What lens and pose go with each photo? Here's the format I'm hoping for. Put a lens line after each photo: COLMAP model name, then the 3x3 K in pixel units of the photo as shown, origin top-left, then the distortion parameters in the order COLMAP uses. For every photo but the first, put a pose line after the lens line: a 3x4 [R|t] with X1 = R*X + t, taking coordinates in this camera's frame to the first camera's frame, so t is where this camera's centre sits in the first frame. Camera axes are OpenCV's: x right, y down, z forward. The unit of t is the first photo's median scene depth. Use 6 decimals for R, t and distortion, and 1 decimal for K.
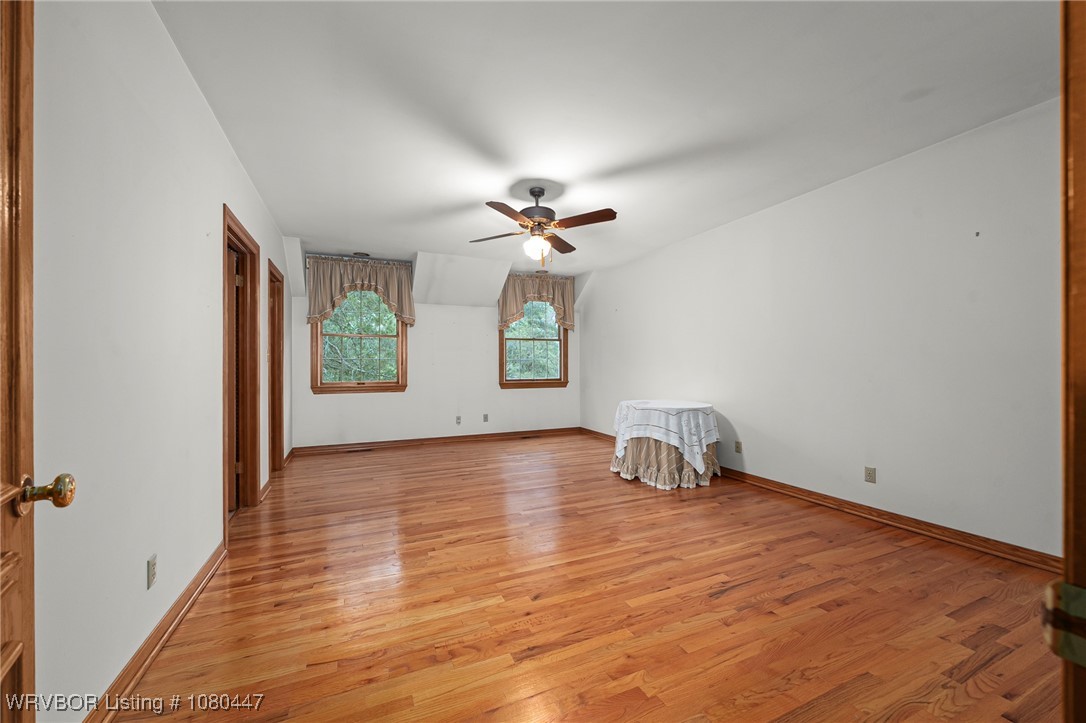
lens RADIAL K [[403.9, 0, 538.8], [0, 403.9, 365.4], [0, 0, 1]] dist [-0.003028, -0.000057]
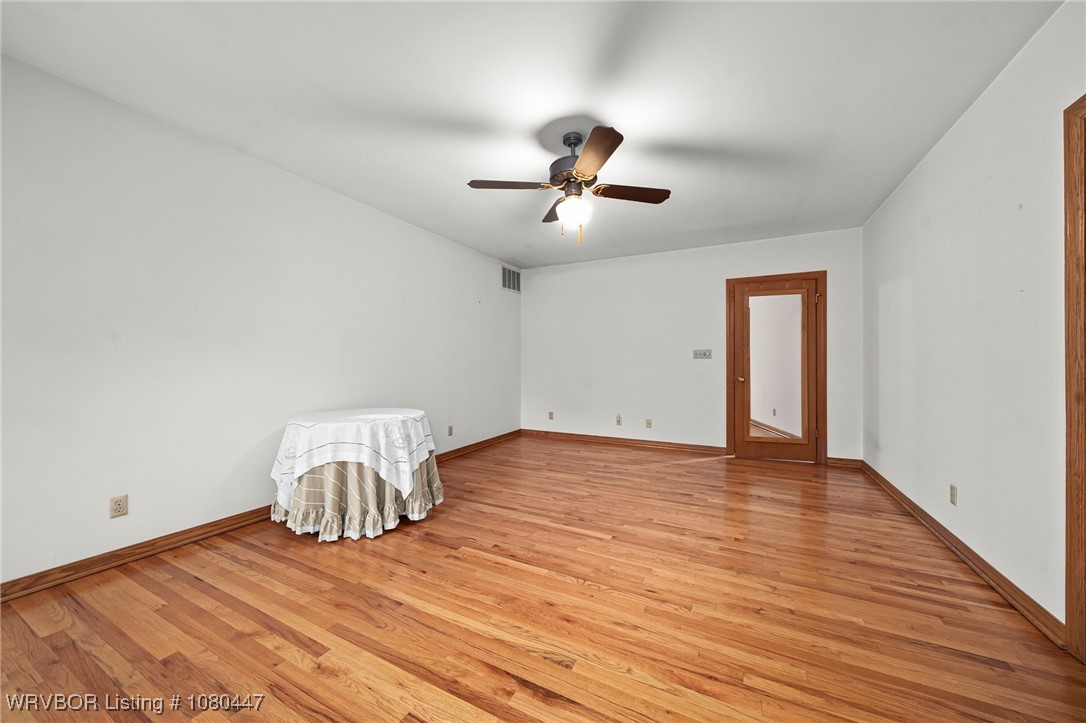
lens RADIAL K [[385.1, 0, 543.1], [0, 385.1, 361.6], [0, 0, 1]] dist [0.000316, 0.000027]
pose [[-0.622181, 0.007875, 0.782834, -0.677751], [0.002336, 0.999964, -0.008204, 0.011028], [-0.782870, -0.003276, -0.622176, 1.865155]]
